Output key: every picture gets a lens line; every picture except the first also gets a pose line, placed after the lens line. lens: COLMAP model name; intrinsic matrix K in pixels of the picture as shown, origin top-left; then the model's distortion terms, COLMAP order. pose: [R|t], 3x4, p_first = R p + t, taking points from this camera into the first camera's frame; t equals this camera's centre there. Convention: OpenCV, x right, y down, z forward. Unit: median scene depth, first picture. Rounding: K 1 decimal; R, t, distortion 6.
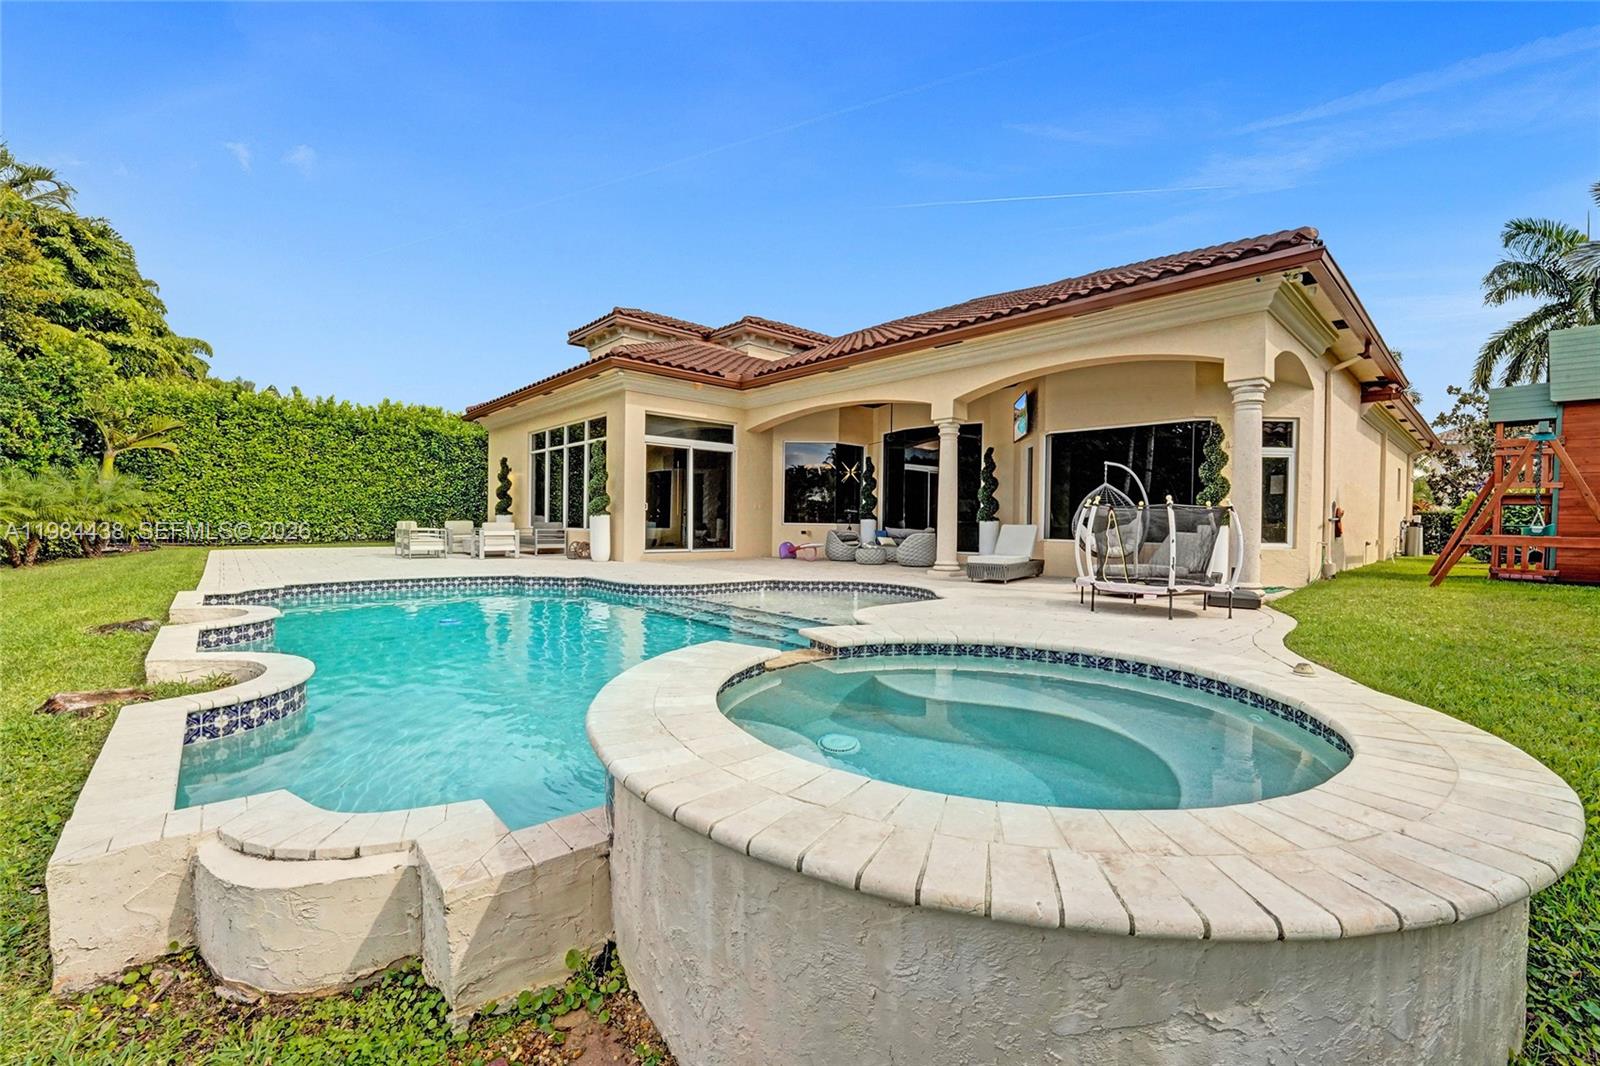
lens RADIAL K [[653.0, 0, 799.2], [0, 653.0, 533.2], [0, 0, 1]] dist [-0.023460, -0.000399]
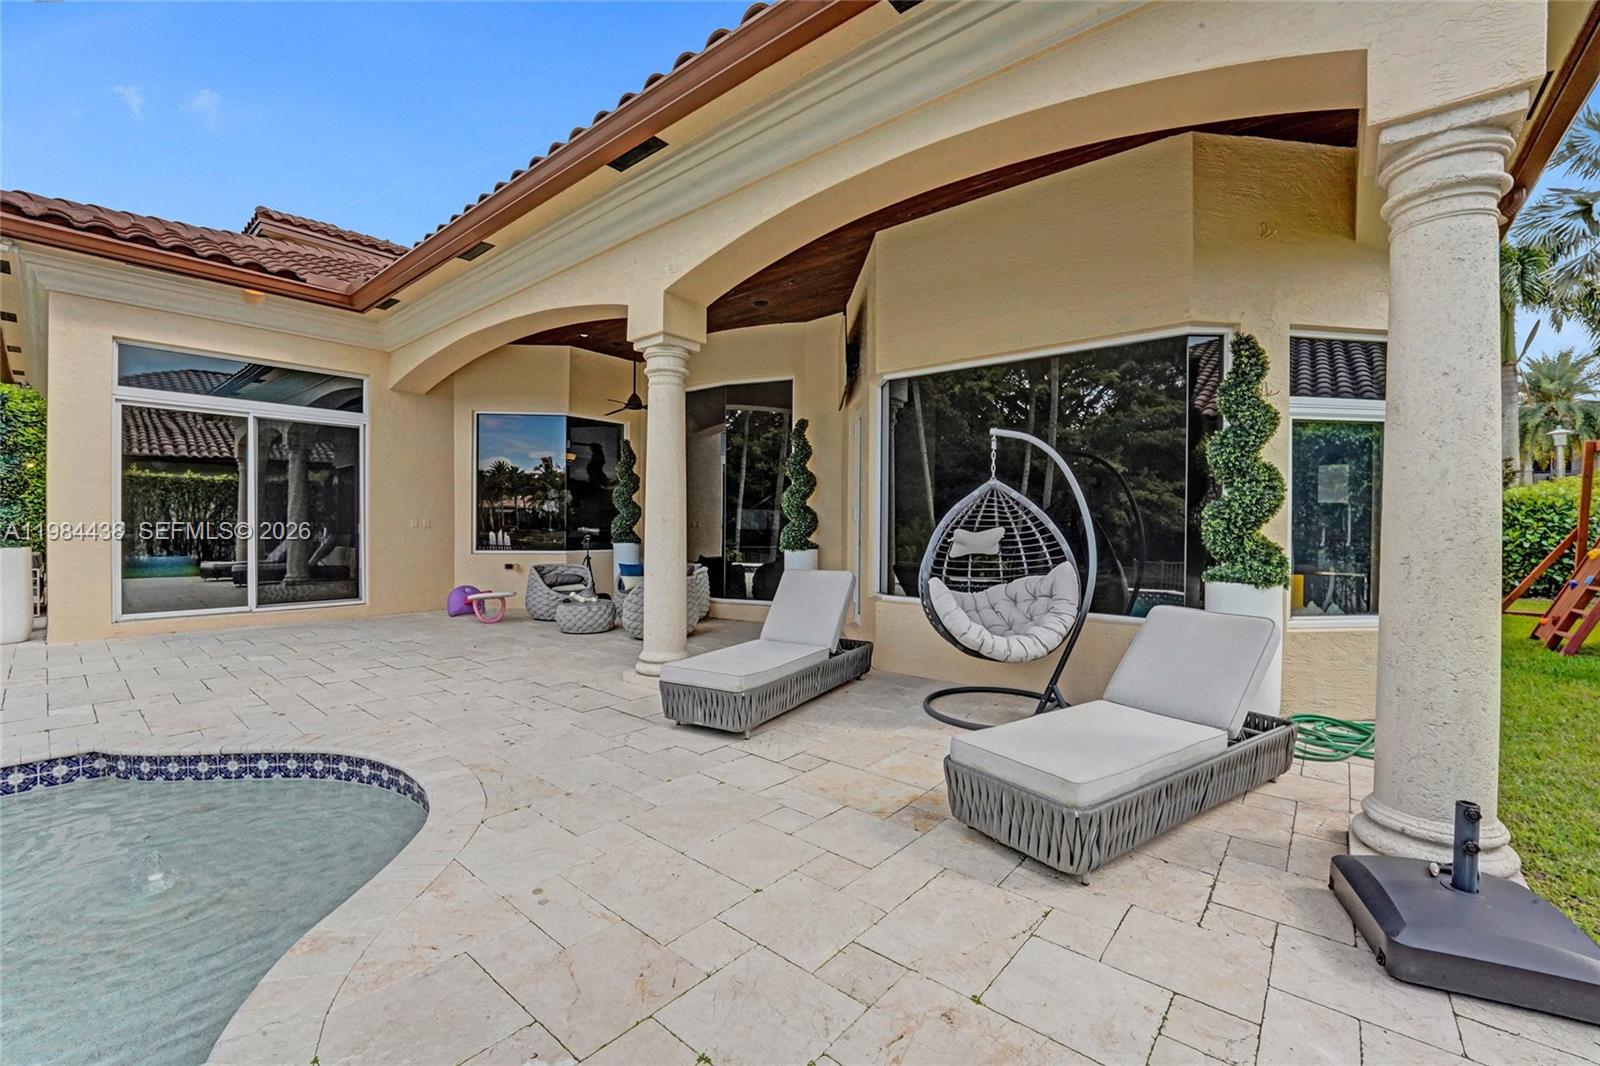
lens RADIAL K [[653.0, 0, 800.2], [0, 653.0, 528.4], [0, 0, 1]] dist [-0.023460, -0.000399]
pose [[0.990175, -0.007576, 0.139625, 0.206998], [0.009286, 0.999890, -0.011595, -0.029664], [-0.139522, 0.012777, 0.990137, 0.429751]]
